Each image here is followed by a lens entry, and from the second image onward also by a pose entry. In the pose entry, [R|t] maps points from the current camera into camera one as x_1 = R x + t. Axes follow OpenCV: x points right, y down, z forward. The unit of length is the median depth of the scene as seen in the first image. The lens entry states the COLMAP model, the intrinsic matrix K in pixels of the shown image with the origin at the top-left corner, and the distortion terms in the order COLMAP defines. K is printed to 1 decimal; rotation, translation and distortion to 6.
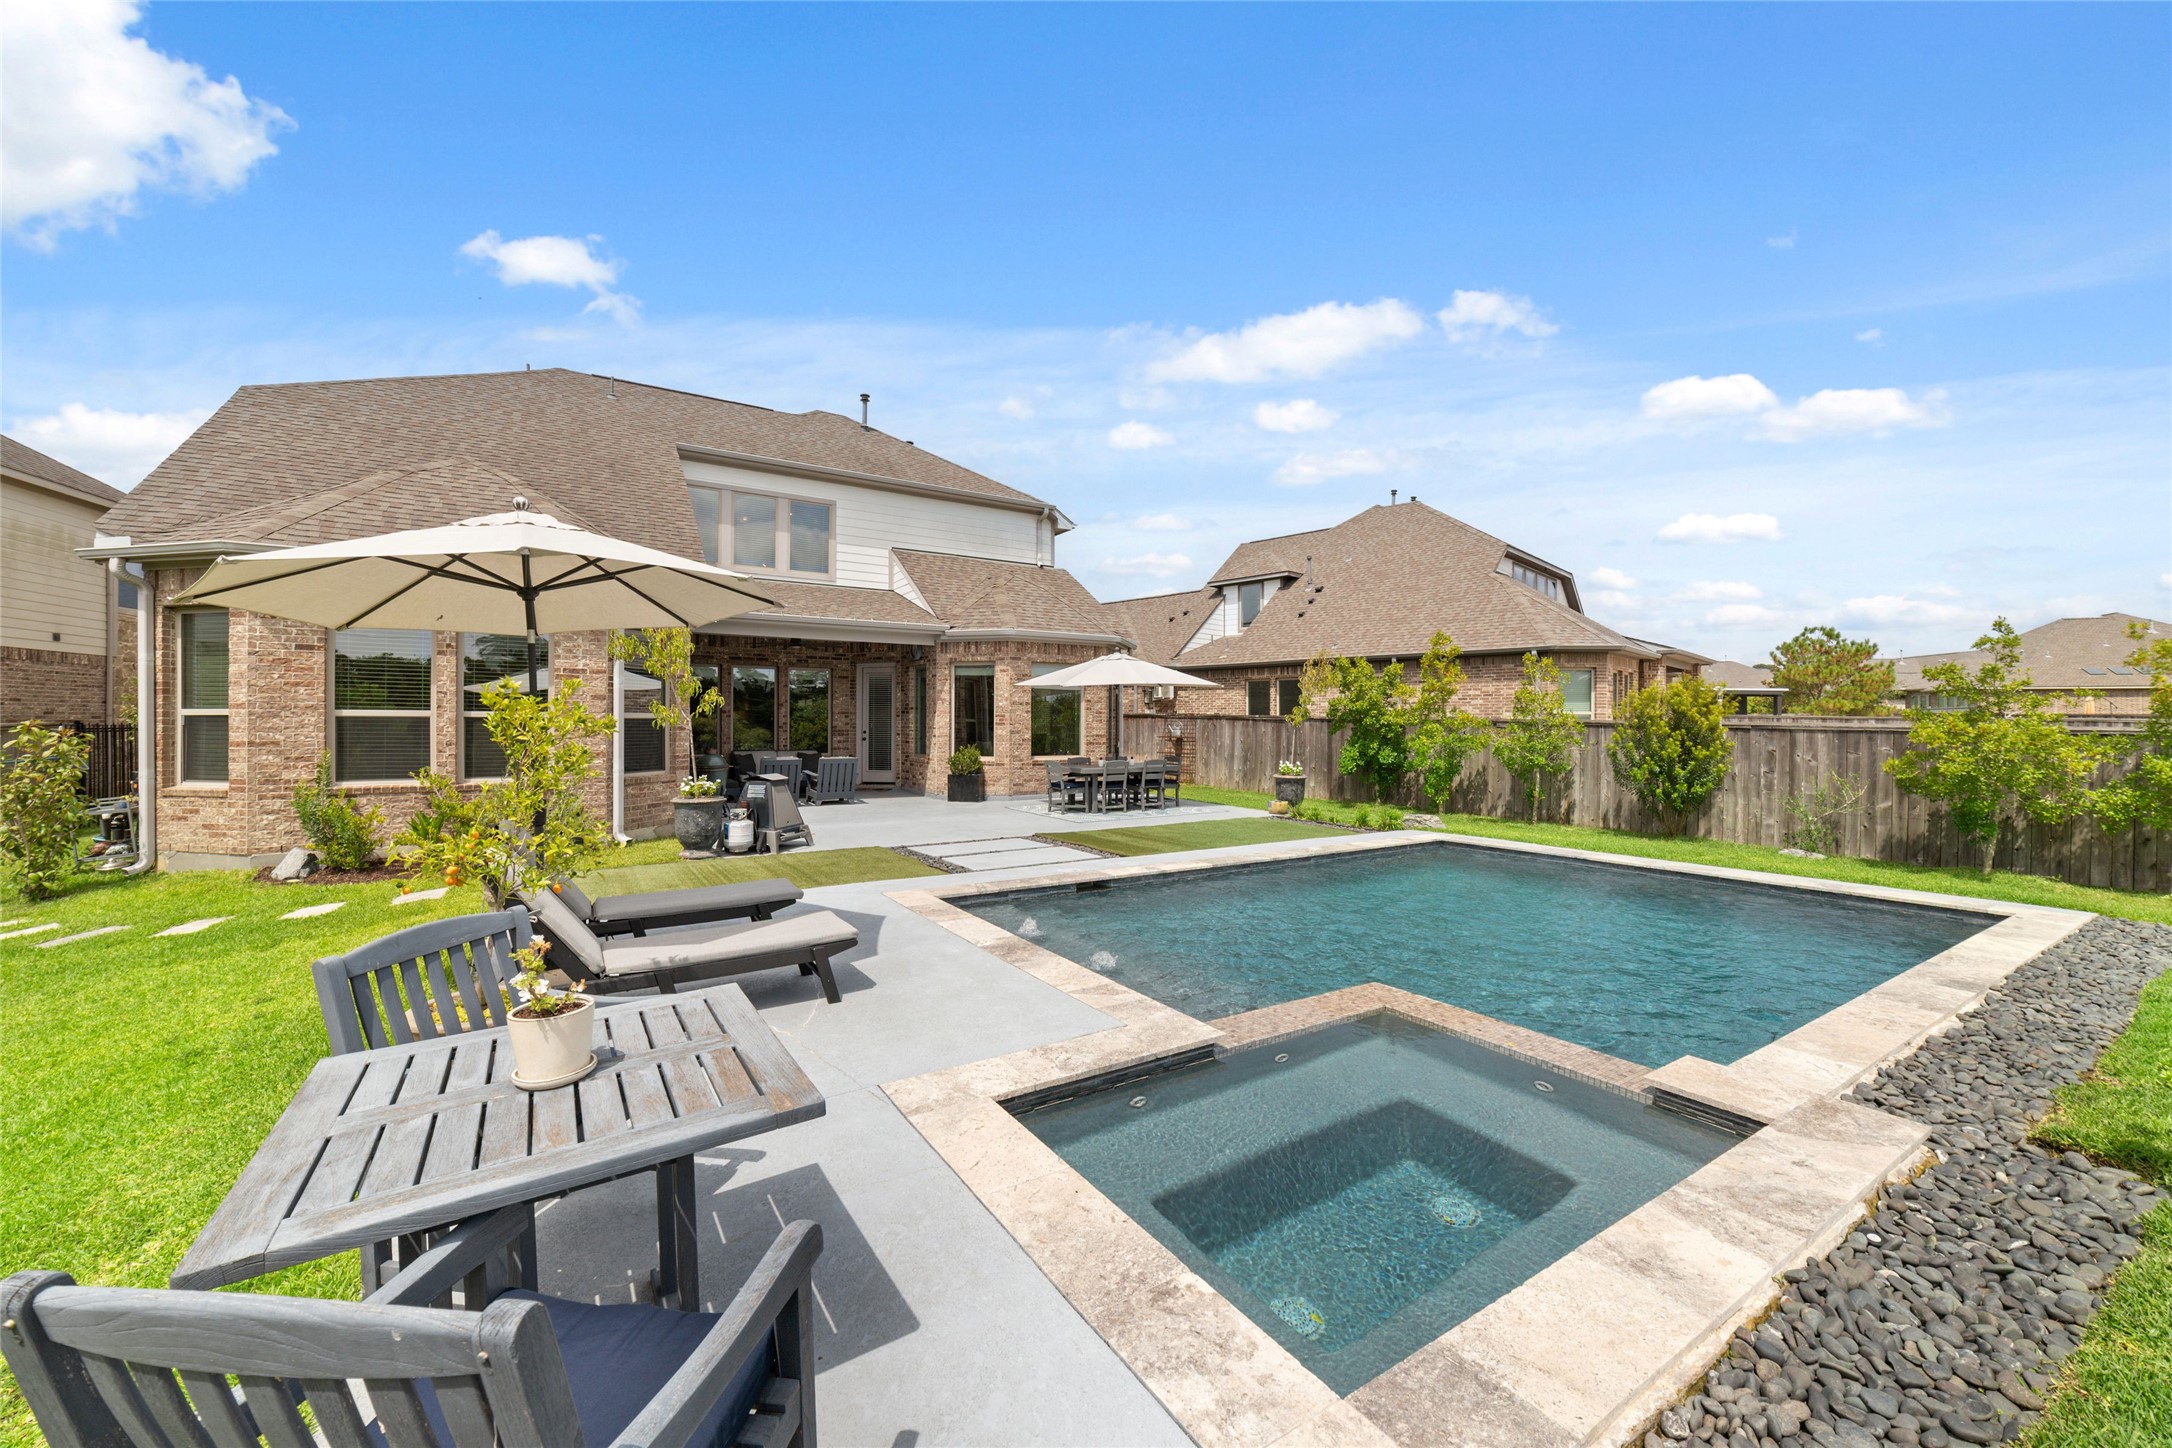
lens RADIAL K [[831.1, 0, 1090.5], [0, 831.1, 725.3], [0, 0, 1]] dist [-0.022408, 0.007736]
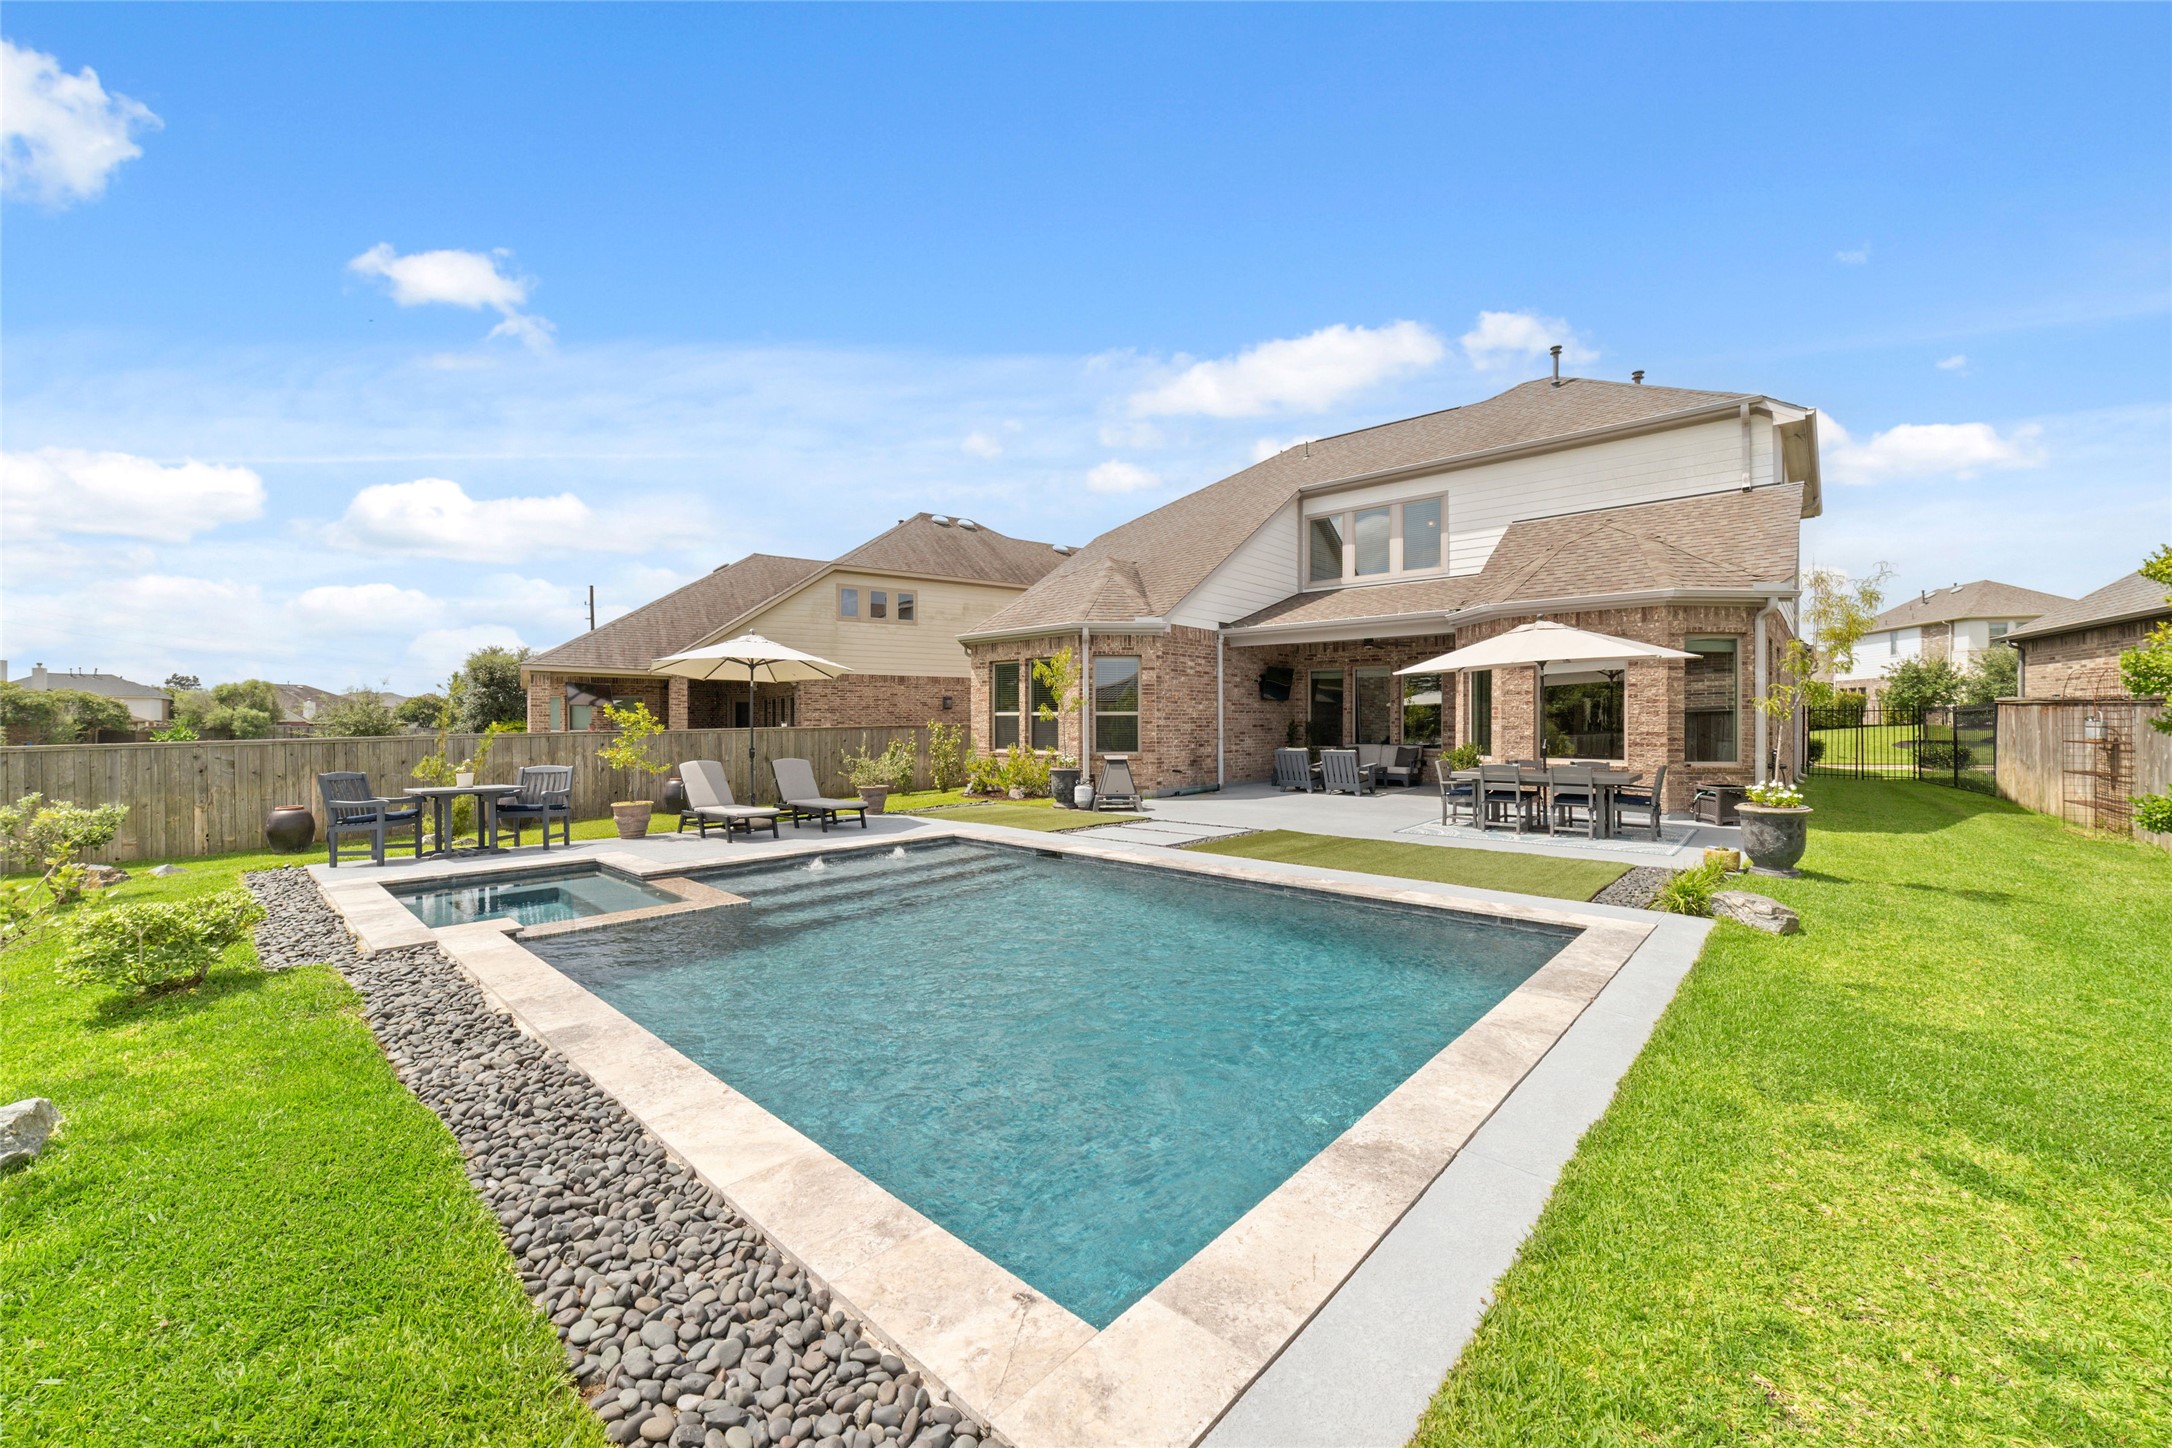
lens RADIAL K [[831.1, 0, 1090.5], [0, 831.1, 725.3], [0, 0, 1]] dist [-0.022408, 0.007736]
pose [[0.264190, 0.001860, -0.964469, 0.543794], [-0.000528, 0.999998, 0.001783, 0.004252], [0.964471, 0.000038, 0.264190, 0.351279]]
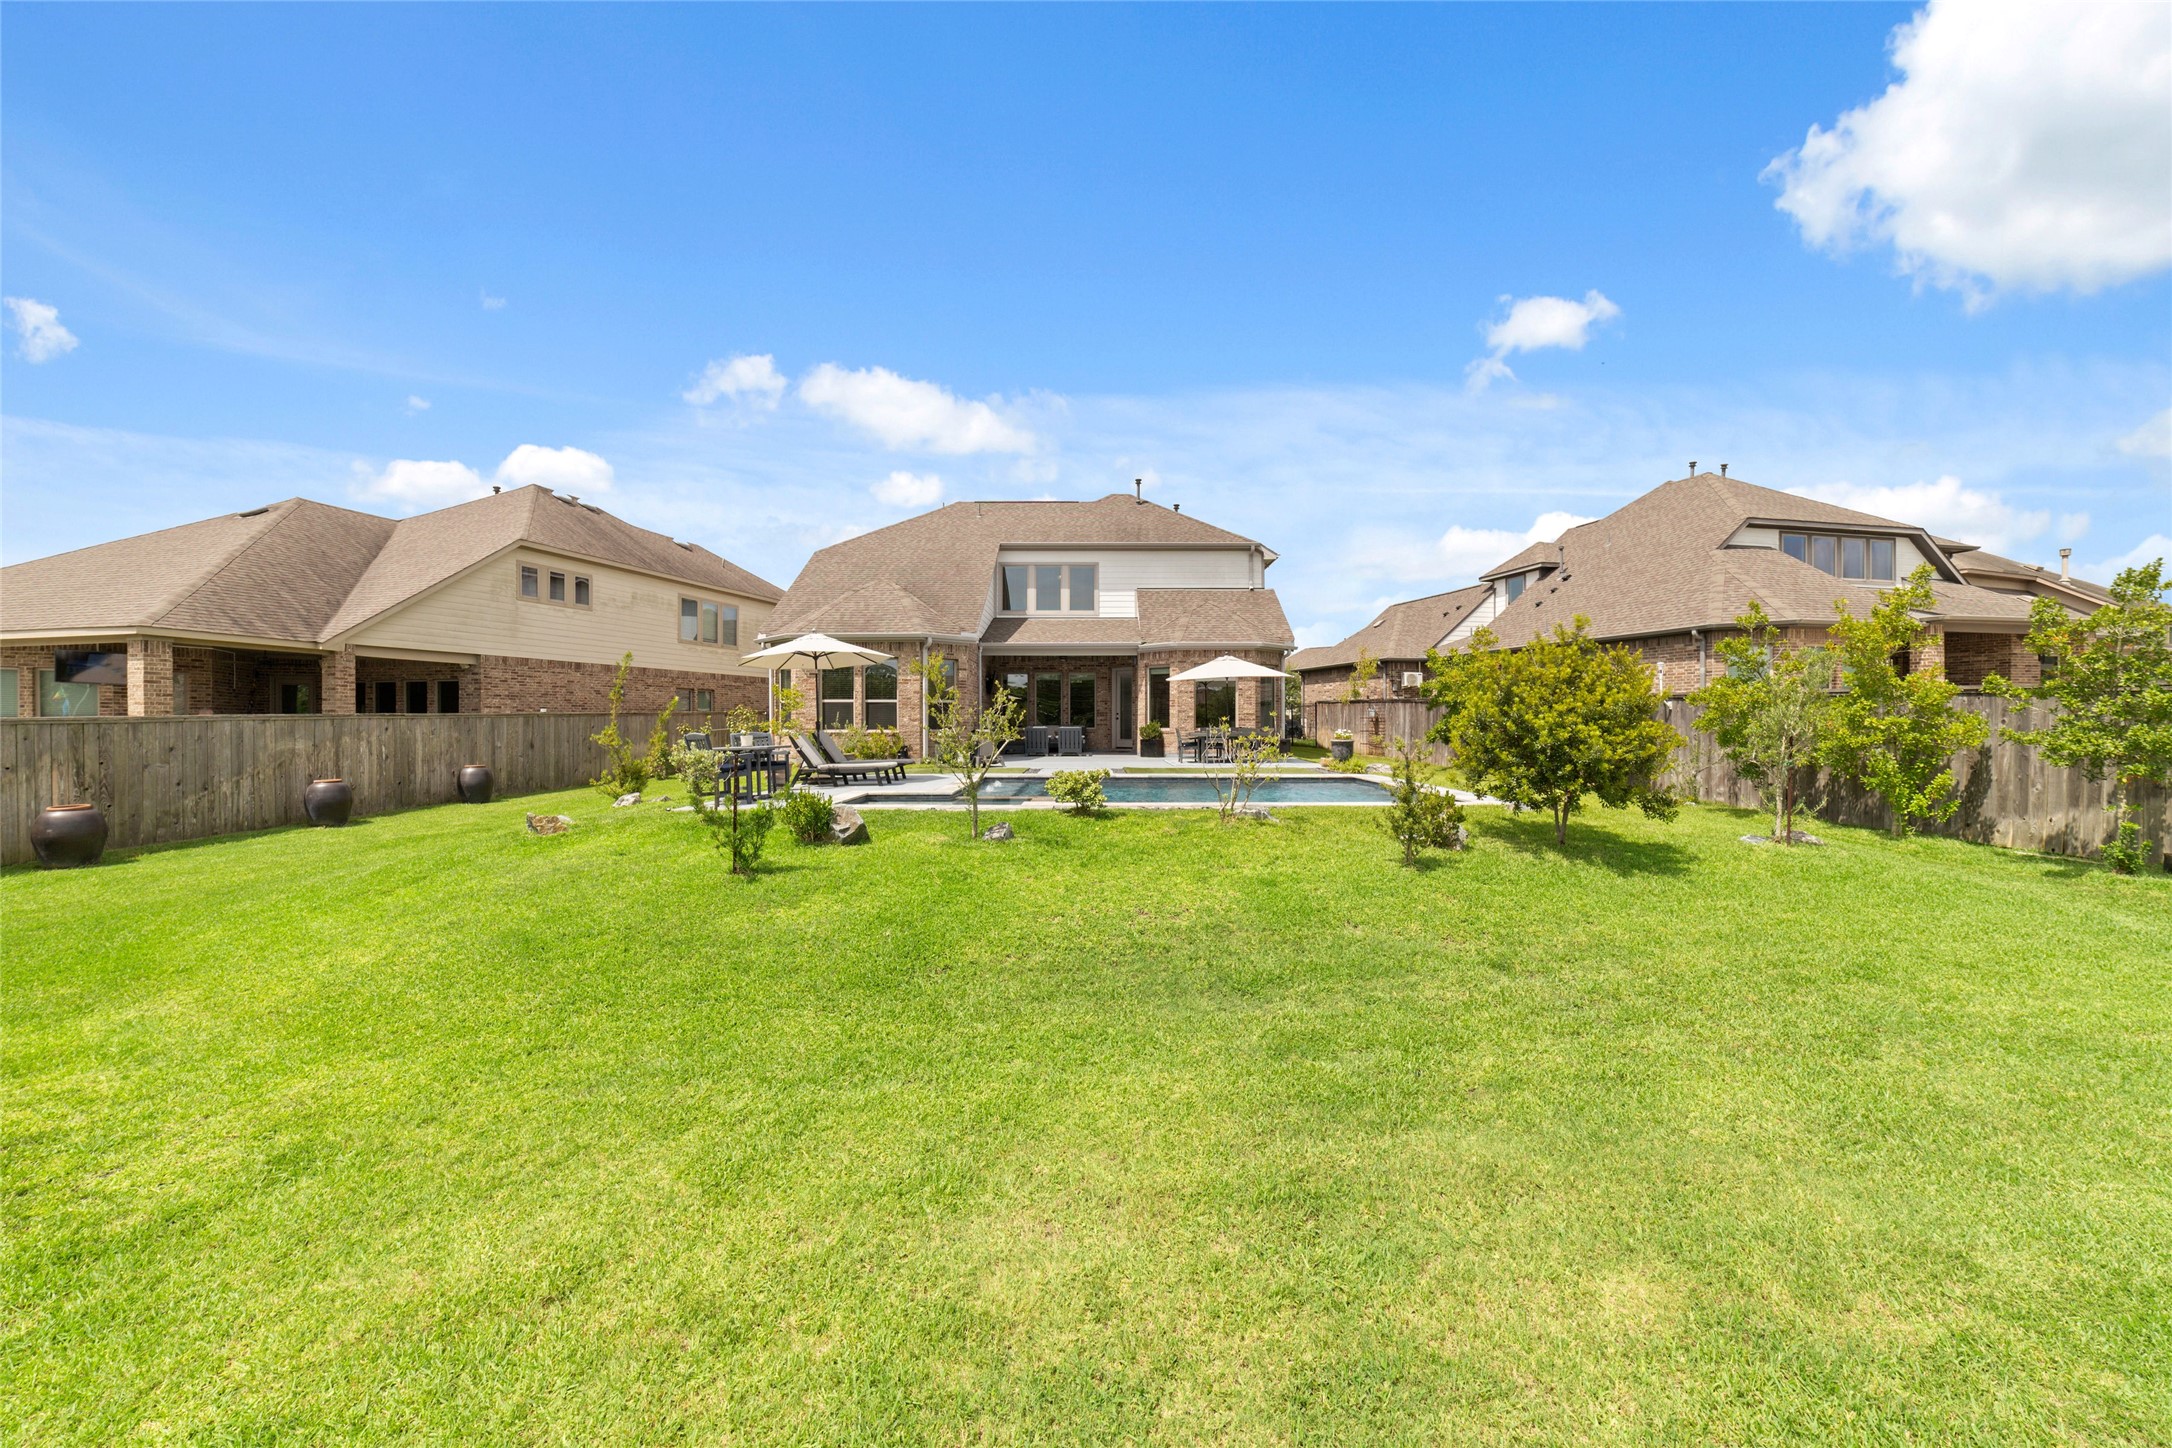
lens RADIAL K [[831.1, 0, 1090.5], [0, 831.1, 725.3], [0, 0, 1]] dist [-0.022408, 0.007736]
pose [[0.841600, -0.002279, -0.540097, 0.526649], [0.003448, 0.999993, 0.001154, 0.028453], [0.540091, -0.002833, 0.841602, -0.309248]]
